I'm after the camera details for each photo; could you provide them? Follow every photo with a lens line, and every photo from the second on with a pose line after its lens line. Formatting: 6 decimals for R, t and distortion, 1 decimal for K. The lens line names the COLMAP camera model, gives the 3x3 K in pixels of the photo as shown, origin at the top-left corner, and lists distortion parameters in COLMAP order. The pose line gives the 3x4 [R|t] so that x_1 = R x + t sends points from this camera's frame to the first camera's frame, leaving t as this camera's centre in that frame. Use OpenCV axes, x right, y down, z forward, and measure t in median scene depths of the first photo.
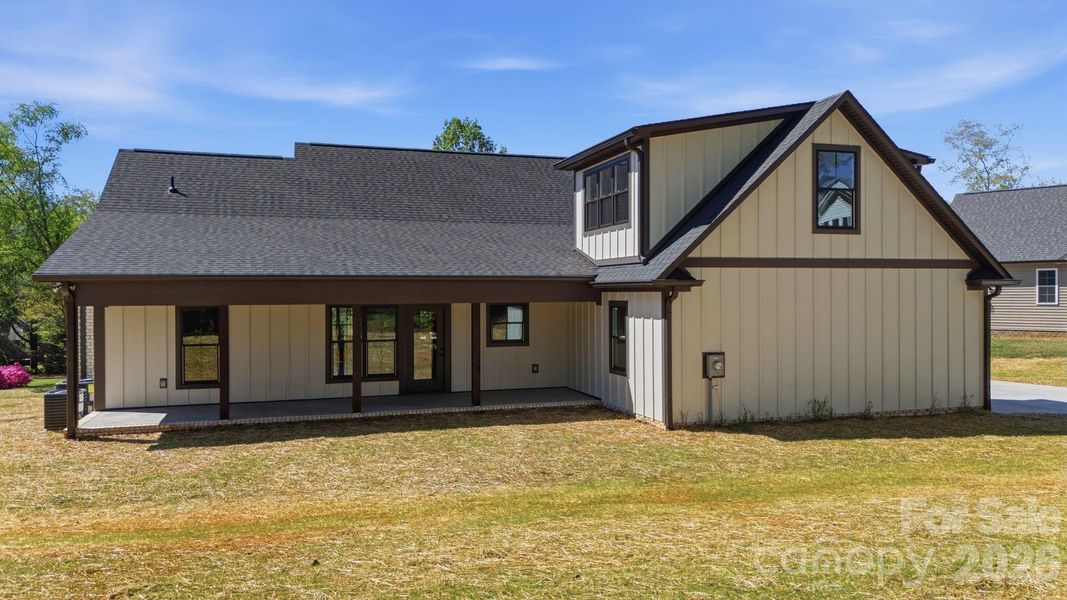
lens RADIAL K [[818.6, 0, 533.5], [0, 818.6, 300.0], [0, 0, 1]] dist [0.063138, -0.006903]
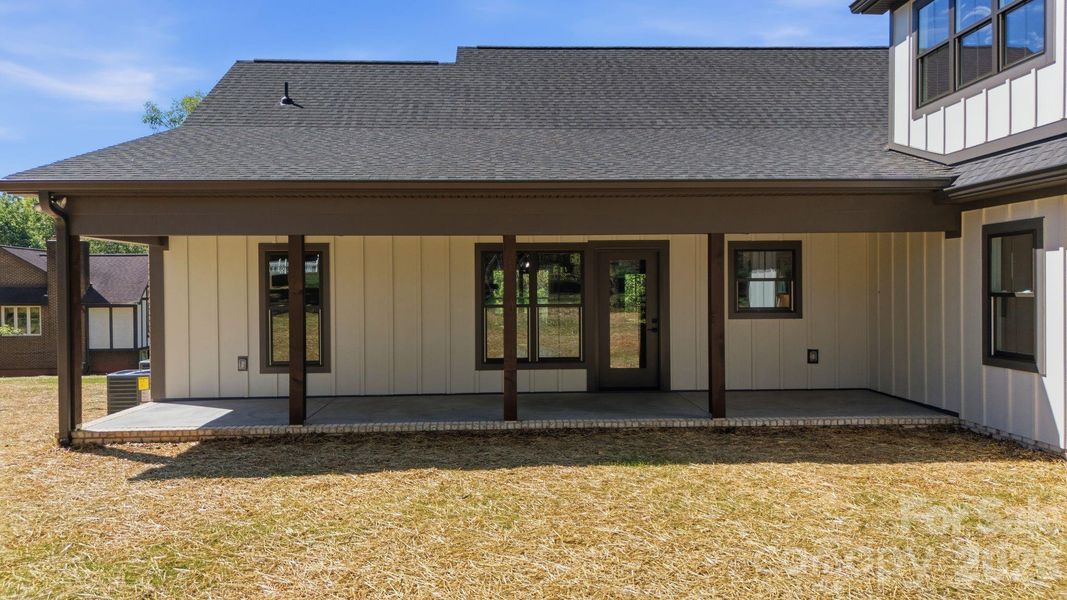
lens RADIAL K [[818.6, 0, 533.5], [0, 818.6, 300.0], [0, 0, 1]] dist [0.063138, -0.006903]
pose [[0.967638, 0.002774, -0.252329, -0.049589], [-0.000769, 0.999967, 0.008045, 0.044417], [0.252343, -0.007591, 0.967608, 0.422247]]
